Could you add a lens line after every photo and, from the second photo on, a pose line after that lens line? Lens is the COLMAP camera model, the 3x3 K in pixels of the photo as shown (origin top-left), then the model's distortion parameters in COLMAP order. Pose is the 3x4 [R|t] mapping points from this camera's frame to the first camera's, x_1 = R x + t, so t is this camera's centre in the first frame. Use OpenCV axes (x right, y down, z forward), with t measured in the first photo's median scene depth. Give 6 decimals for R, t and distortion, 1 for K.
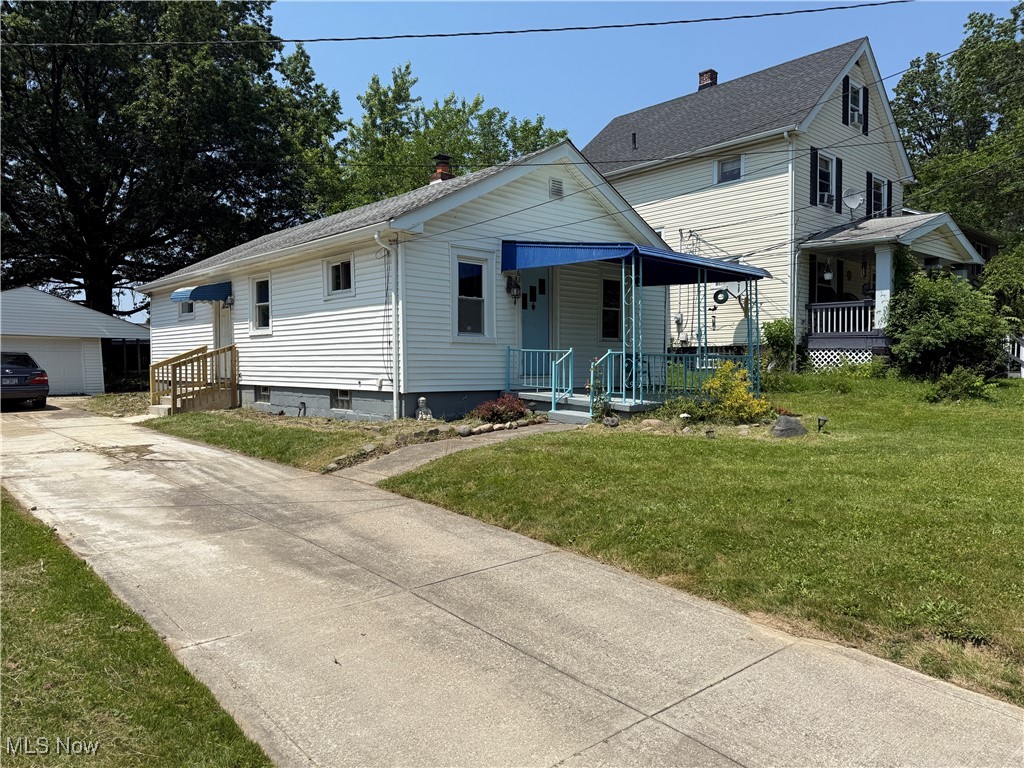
lens RADIAL K [[724.3, 0, 508.2], [0, 724.3, 384.0], [0, 0, 1]] dist [0.092126, -0.124145]
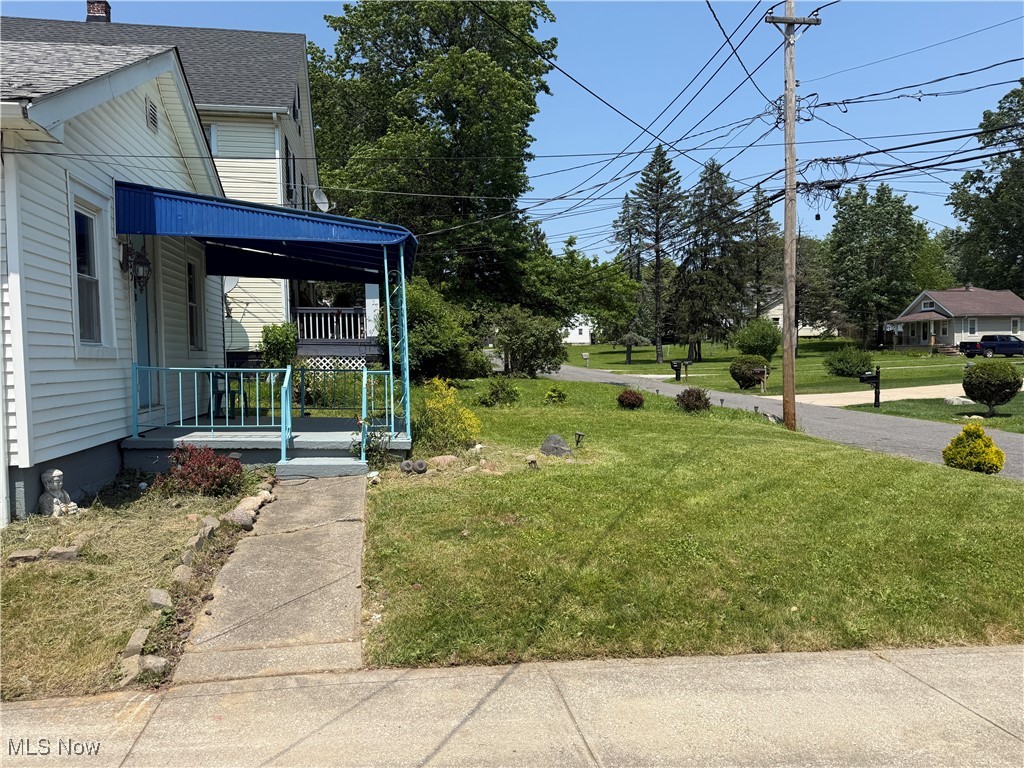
lens RADIAL K [[724.3, 0, 508.2], [0, 724.3, 384.0], [0, 0, 1]] dist [0.092126, -0.124145]
pose [[0.518577, -0.042277, 0.853985, -0.261569], [0.038096, 0.998927, 0.026319, -0.028616], [-0.854182, 0.018885, 0.519631, 0.315842]]
